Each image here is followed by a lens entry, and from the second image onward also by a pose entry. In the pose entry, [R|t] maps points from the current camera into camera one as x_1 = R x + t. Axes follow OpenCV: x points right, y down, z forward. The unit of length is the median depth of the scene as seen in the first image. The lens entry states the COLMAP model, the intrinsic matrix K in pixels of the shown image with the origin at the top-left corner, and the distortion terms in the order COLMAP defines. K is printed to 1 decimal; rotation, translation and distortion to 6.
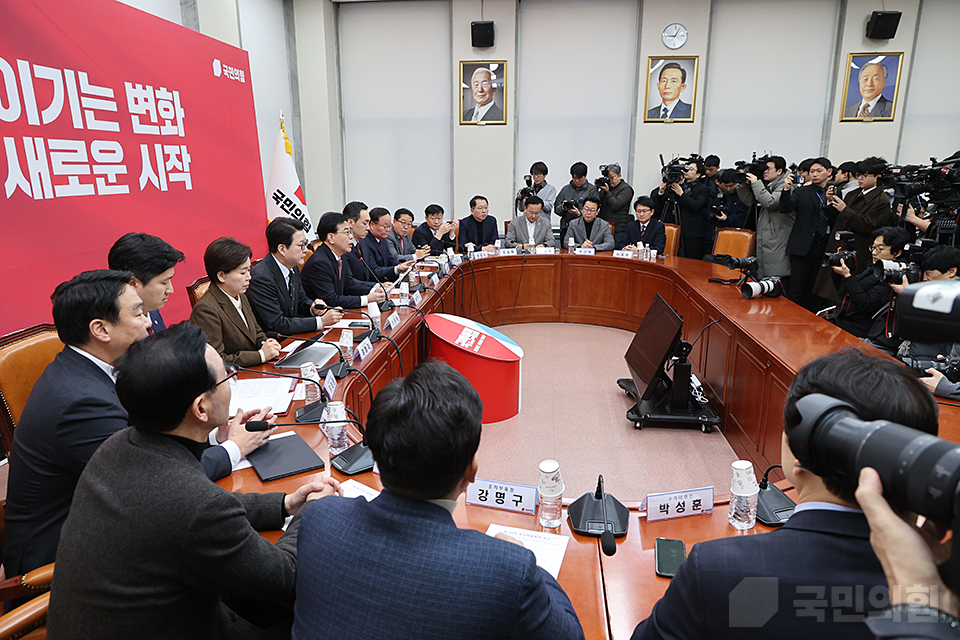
lens RADIAL K [[644.7, 0, 480.0], [0, 644.7, 320.0], [0, 0, 1]] dist [0.004135, 0.003912]
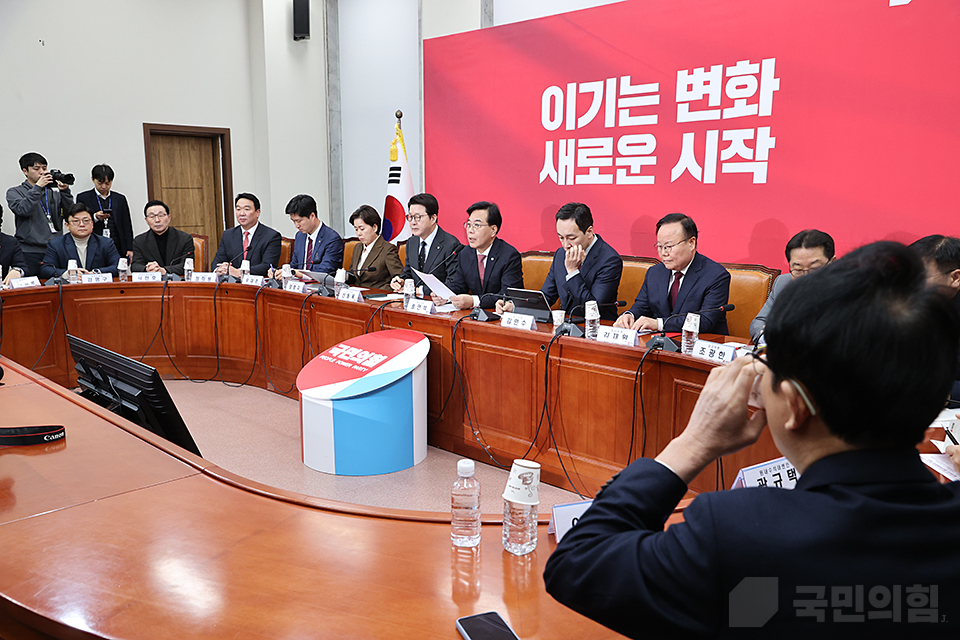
lens RADIAL K [[785.7, 0, 480.0], [0, 785.7, 320.0], [0, 0, 1]] dist [-0.000576, 0.000636]
pose [[-0.625397, 0.122480, -0.770634, 0.584894], [-0.183250, 0.936931, 0.297625, -0.307976], [0.758484, 0.327352, -0.563509, 1.531409]]
